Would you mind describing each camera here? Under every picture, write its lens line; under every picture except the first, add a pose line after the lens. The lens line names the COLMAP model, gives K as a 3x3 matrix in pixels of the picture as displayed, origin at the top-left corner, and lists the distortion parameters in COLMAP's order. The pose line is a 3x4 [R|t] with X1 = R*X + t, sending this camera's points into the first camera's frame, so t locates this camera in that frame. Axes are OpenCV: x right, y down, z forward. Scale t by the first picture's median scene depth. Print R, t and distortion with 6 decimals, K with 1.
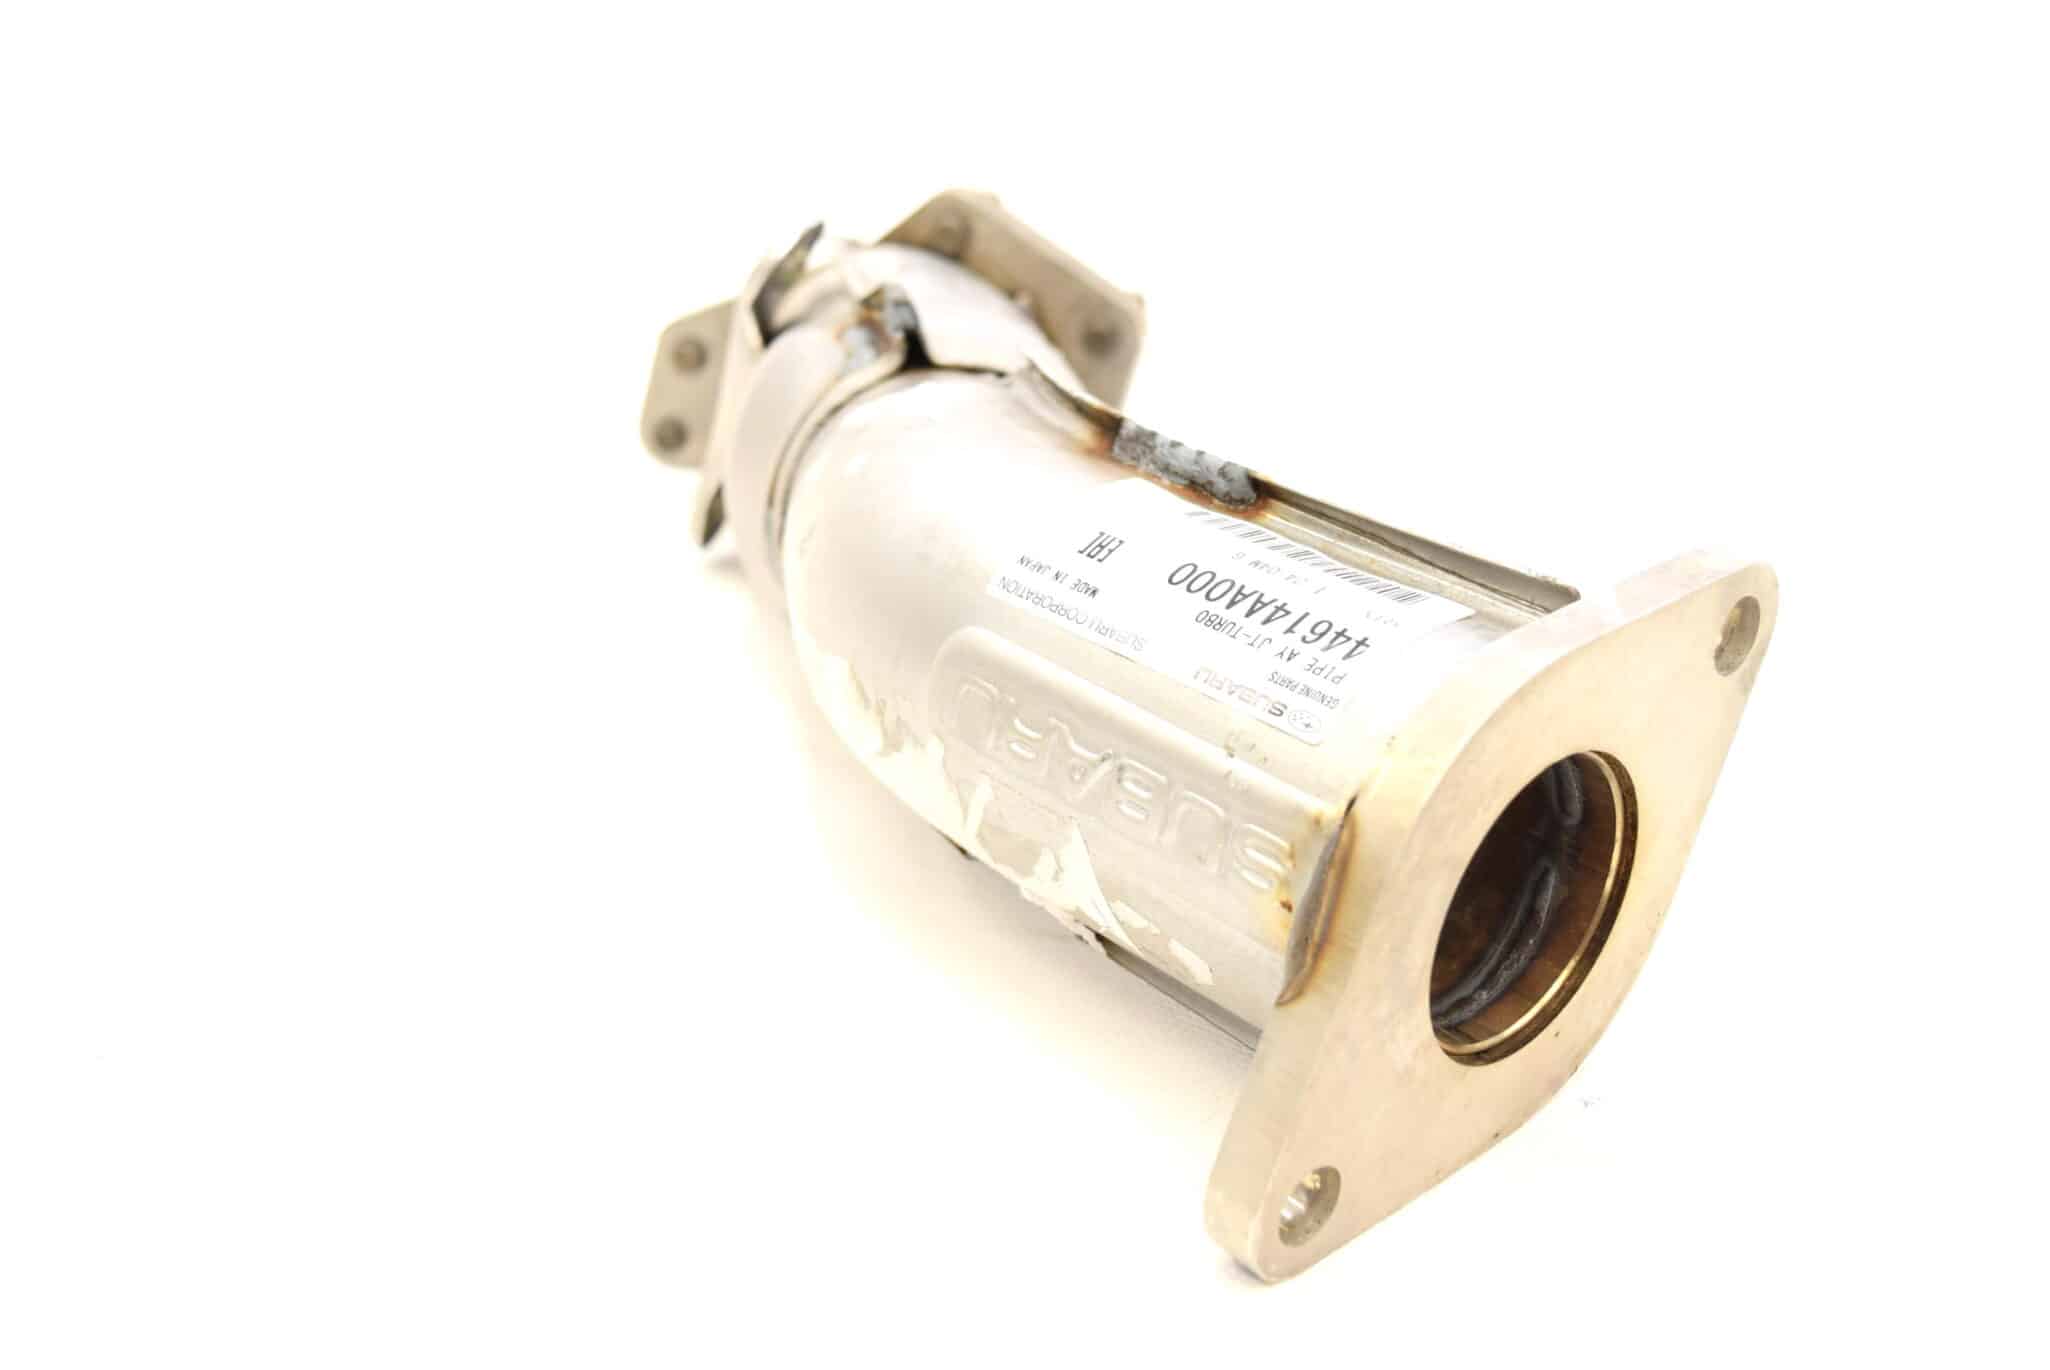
lens RADIAL K [[2253.1, 0, 1025.0], [0, 2253.1, 685.0], [0, 0, 1]] dist [-0.001559, 0.002538]
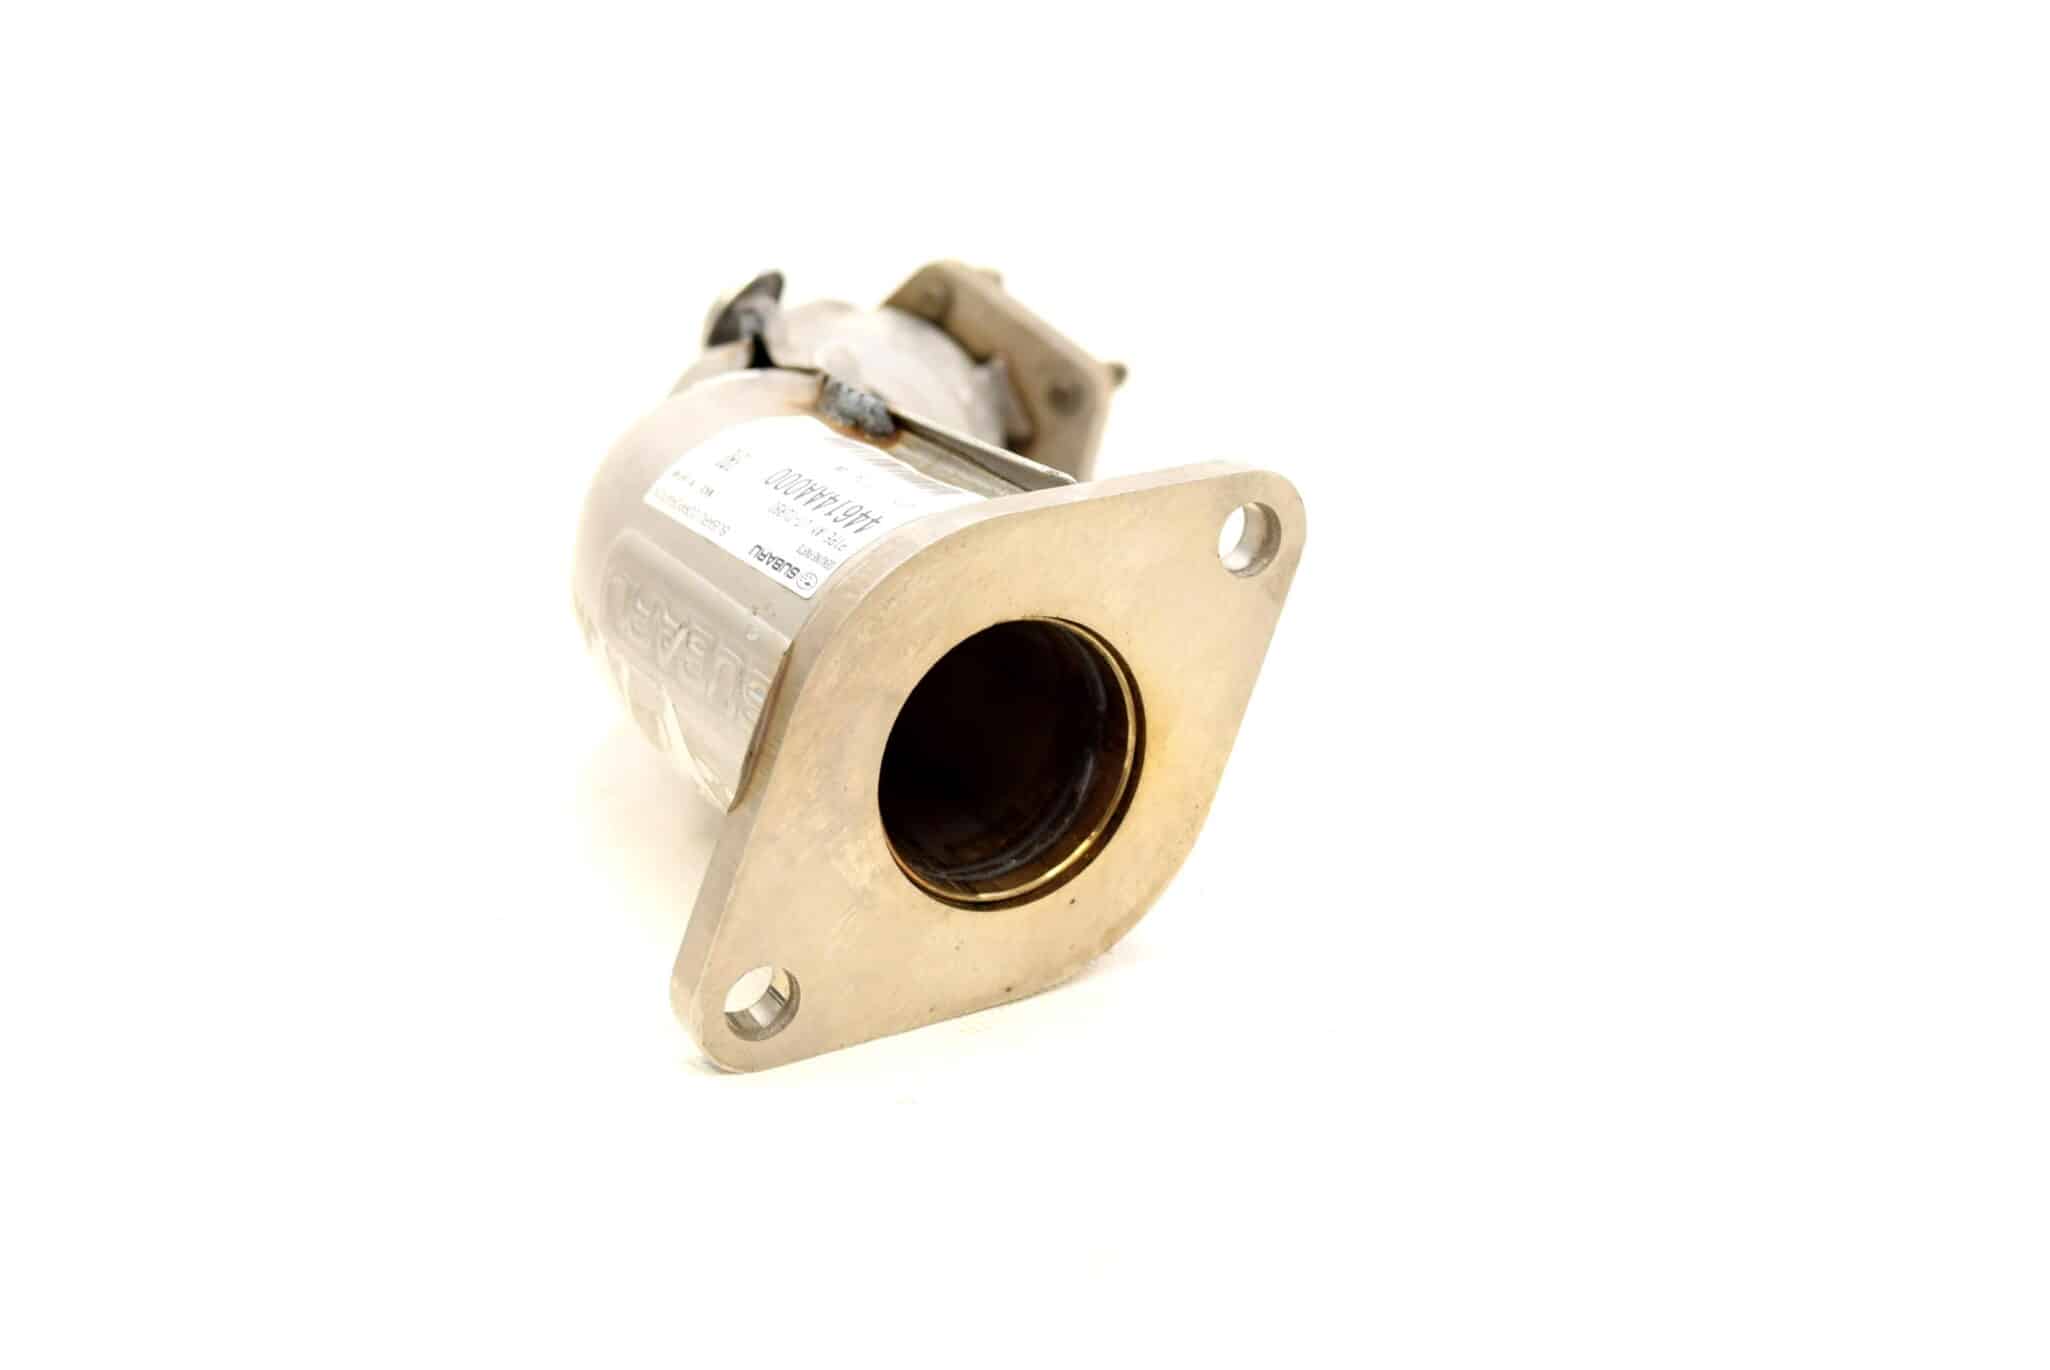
lens RADIAL K [[2259.9, 0, 1025.0], [0, 2259.9, 685.0], [0, 0, 1]] dist [-0.008123, -0.001641]
pose [[0.977381, 0.044402, -0.206774, 0.428229], [-0.065573, 0.993153, -0.096686, 0.156021], [0.201065, 0.108058, 0.973600, -0.075526]]
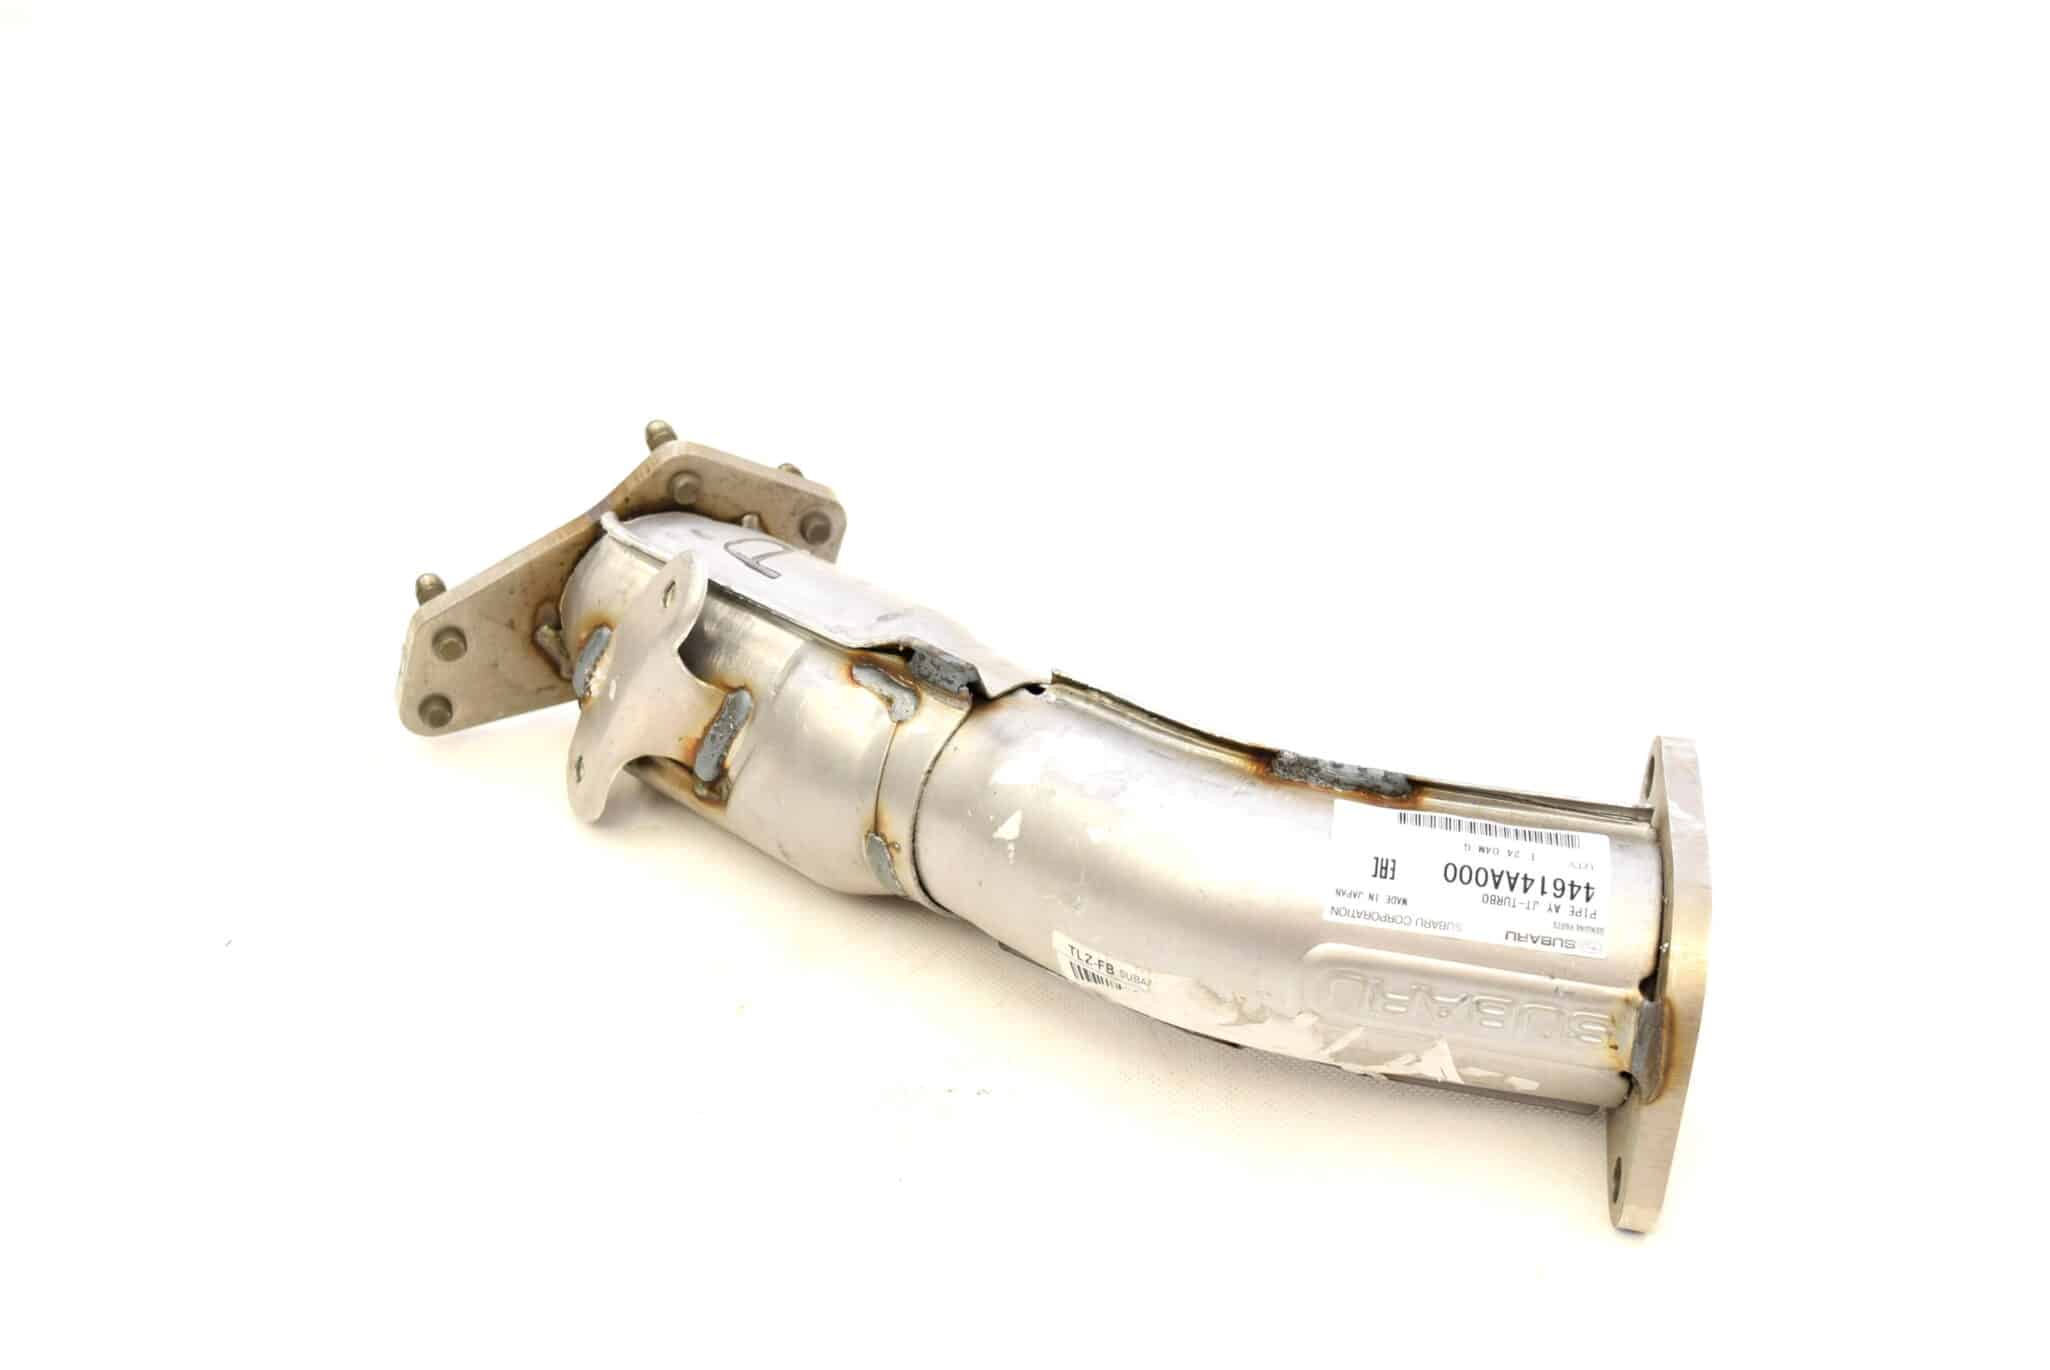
lens RADIAL K [[2390.2, 0, 1025.0], [0, 2390.2, 685.0], [0, 0, 1]] dist [-0.009883, -0.008155]
pose [[0.773694, -0.368531, 0.515347, -1.000076], [0.240414, 0.923353, 0.299365, -0.759011], [-0.586173, -0.107720, 0.802993, -0.192953]]
